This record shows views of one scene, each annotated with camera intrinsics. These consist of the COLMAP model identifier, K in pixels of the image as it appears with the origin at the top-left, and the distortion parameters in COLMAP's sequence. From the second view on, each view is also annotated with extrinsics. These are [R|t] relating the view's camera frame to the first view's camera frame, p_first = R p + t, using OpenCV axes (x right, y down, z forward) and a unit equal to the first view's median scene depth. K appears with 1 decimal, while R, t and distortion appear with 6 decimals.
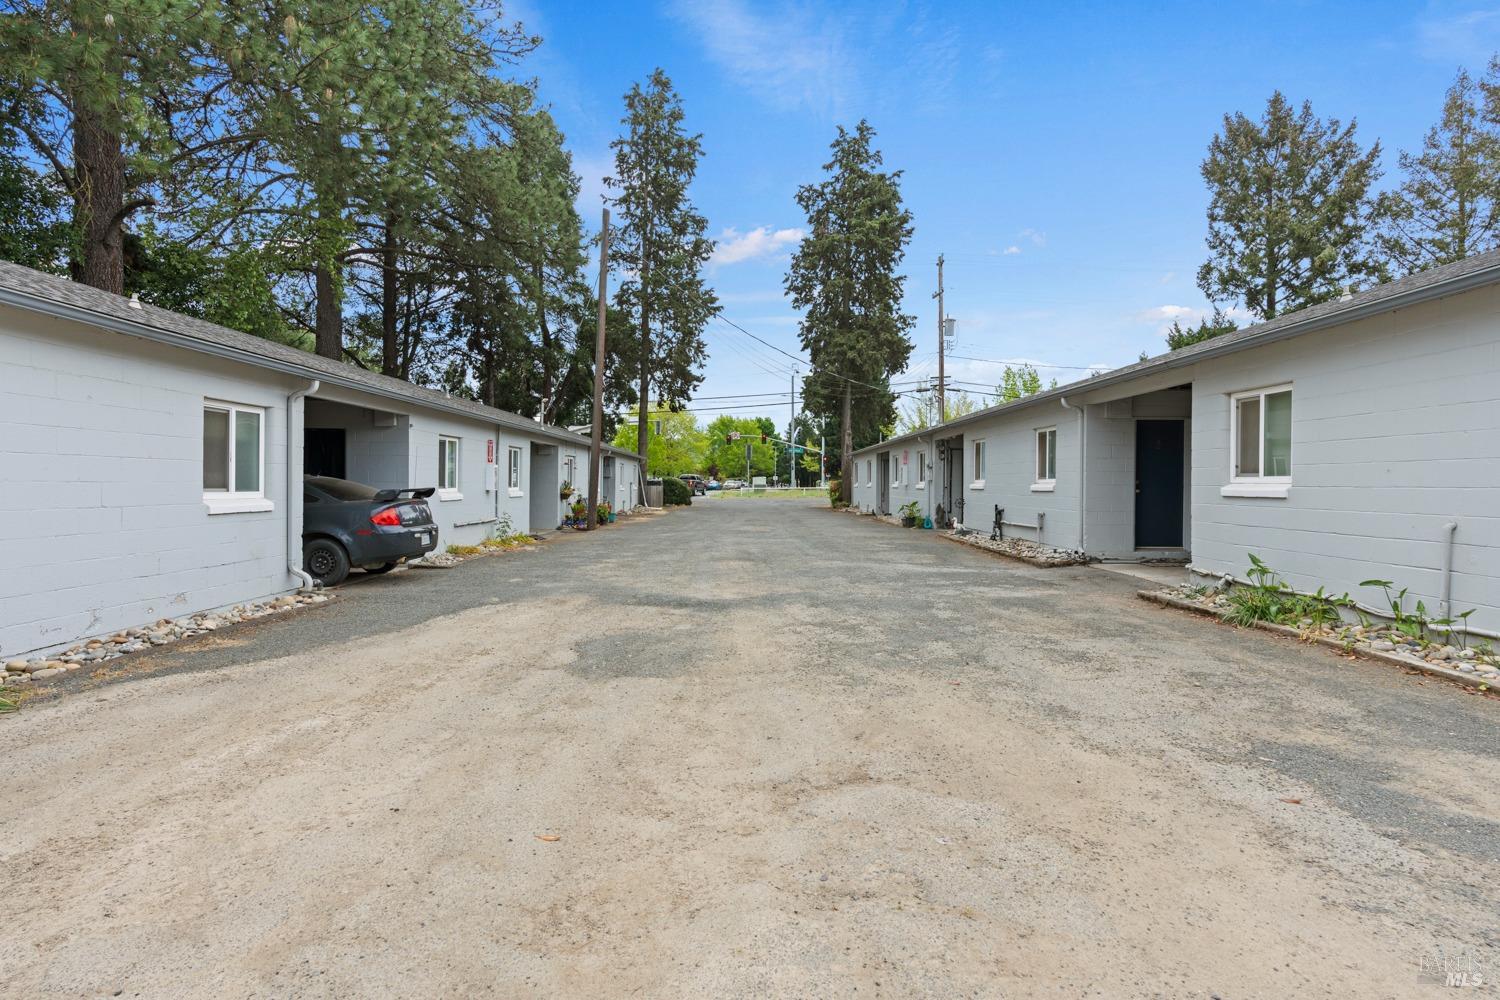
lens RADIAL K [[776.5, 0, 748.8], [0, 776.5, 494.2], [0, 0, 1]] dist [-0.003356, -0.001150]
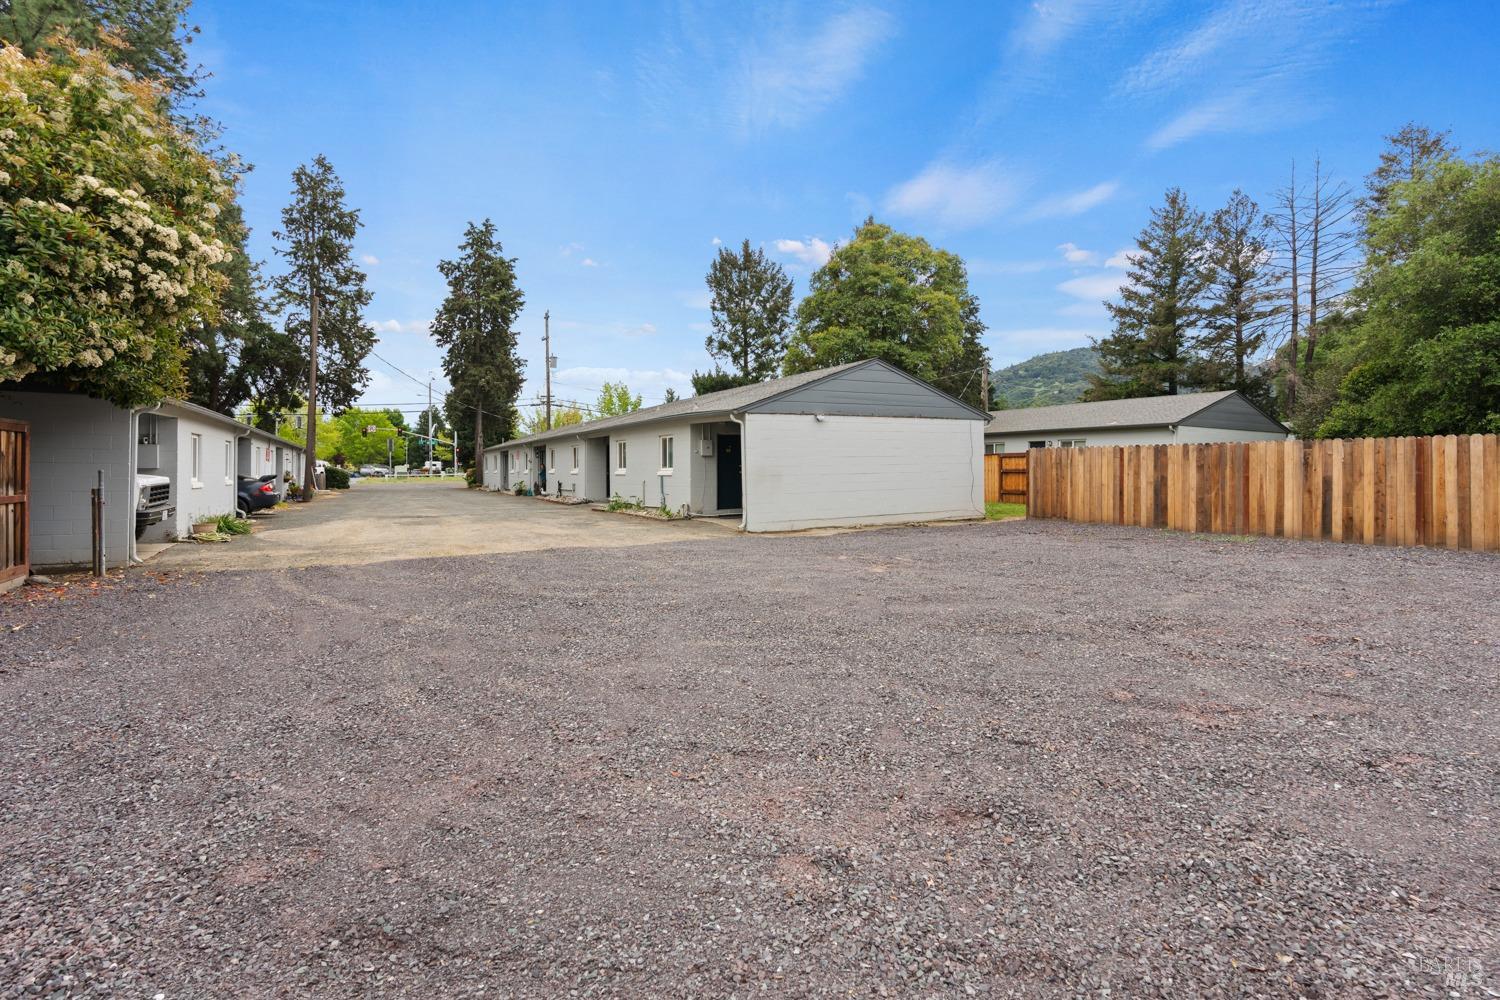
lens RADIAL K [[713.8, 0, 764.4], [0, 713.8, 480.5], [0, 0, 1]] dist [-0.004035, 0.000457]
pose [[0.872725, -0.012591, 0.488051, -0.058060], [0.012130, 0.999918, 0.004107, 0.005254], [-0.488062, 0.002336, 0.872806, -0.410008]]
